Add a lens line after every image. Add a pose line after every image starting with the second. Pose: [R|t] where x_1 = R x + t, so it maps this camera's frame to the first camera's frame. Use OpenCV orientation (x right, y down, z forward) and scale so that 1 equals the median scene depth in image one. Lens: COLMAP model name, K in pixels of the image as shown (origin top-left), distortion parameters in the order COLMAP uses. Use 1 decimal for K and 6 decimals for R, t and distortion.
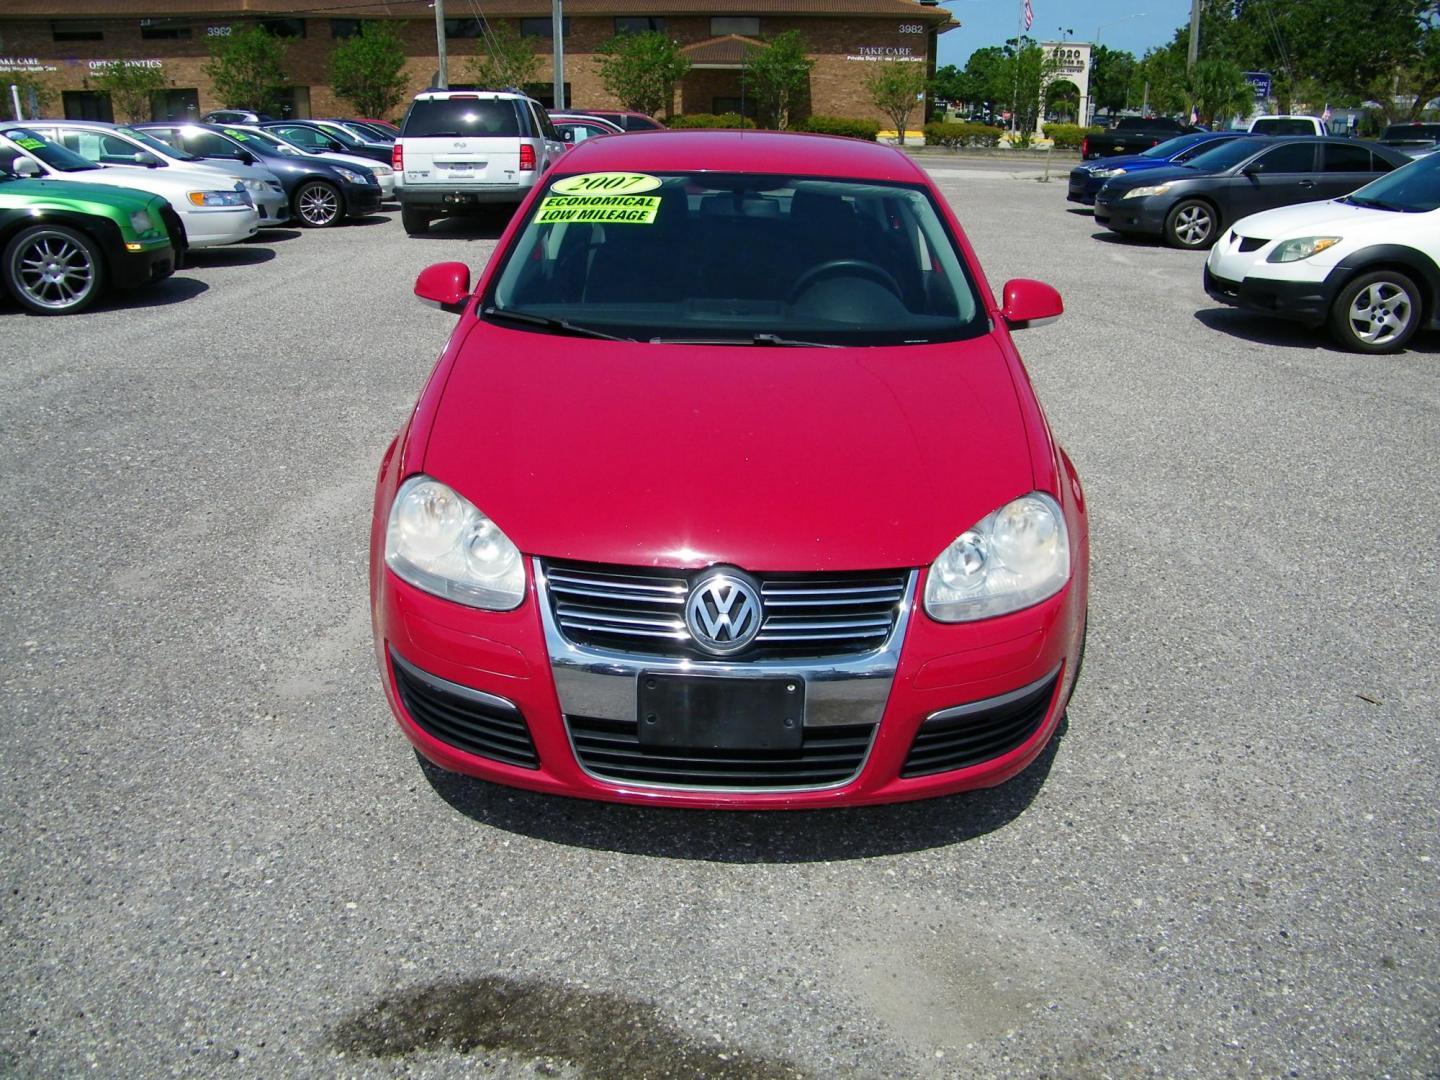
lens RADIAL K [[1231.8, 0, 710.9], [0, 1231.8, 513.3], [0, 0, 1]] dist [-0.197724, 0.175822]
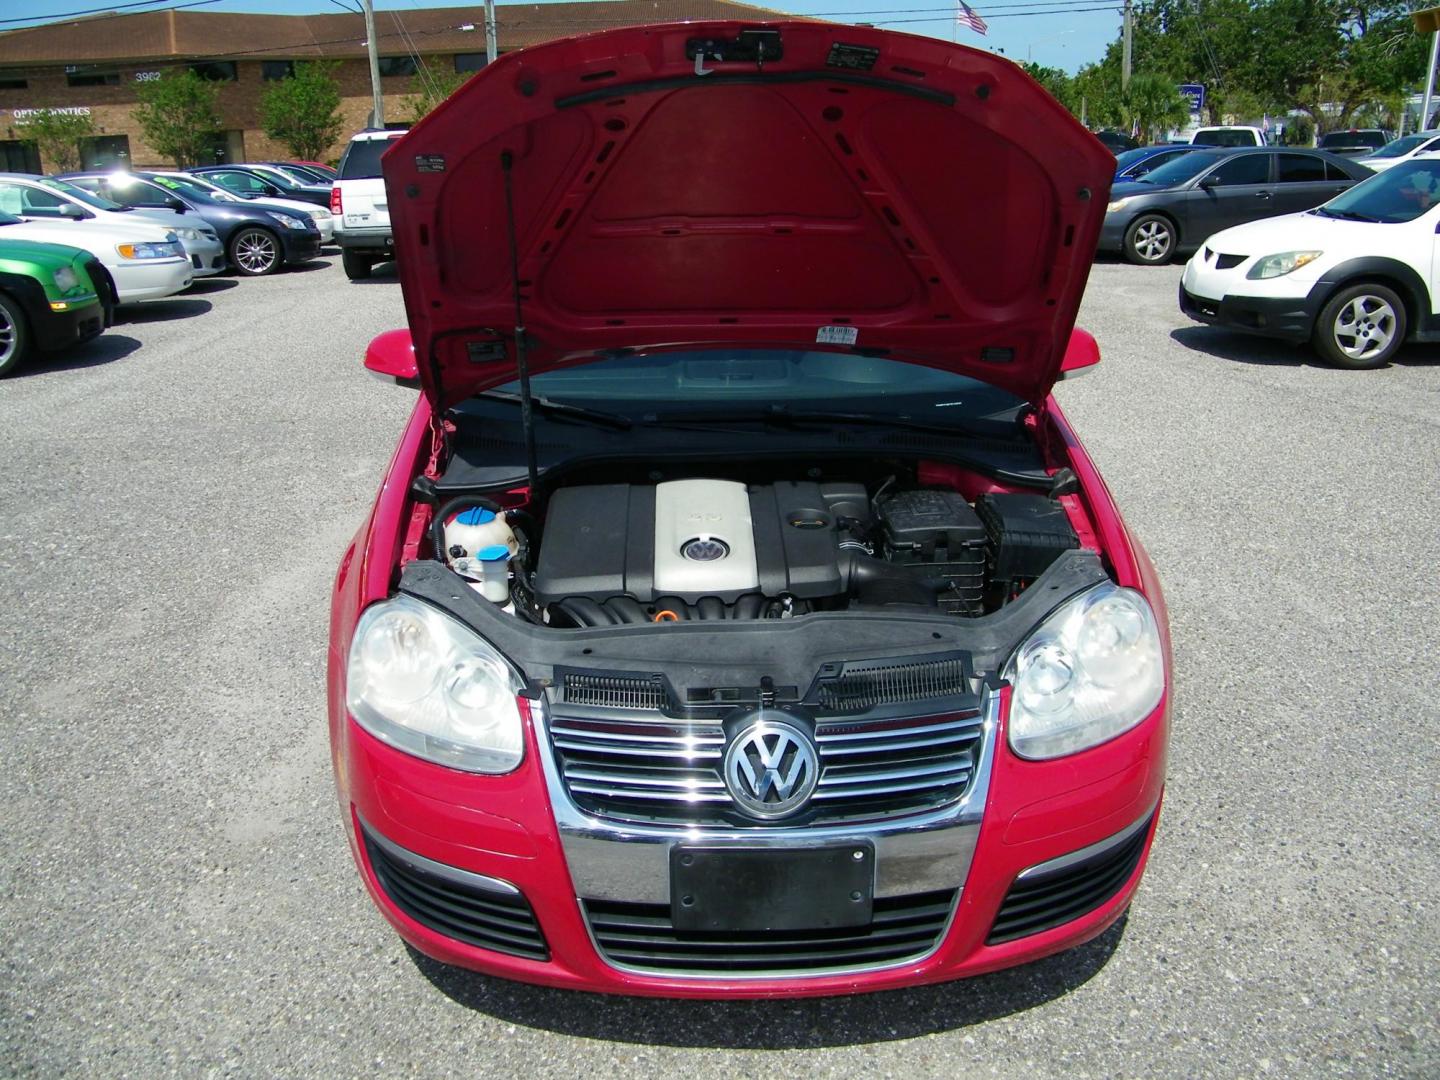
lens RADIAL K [[1207.9, 0, 721.5], [0, 1207.9, 521.7], [0, 0, 1]] dist [-0.186733, 0.161580]
pose [[0.997581, -0.047119, 0.051098, -0.032442], [0.047607, 0.998831, -0.008379, -0.044941], [-0.050643, 0.010791, 0.998659, 0.119362]]
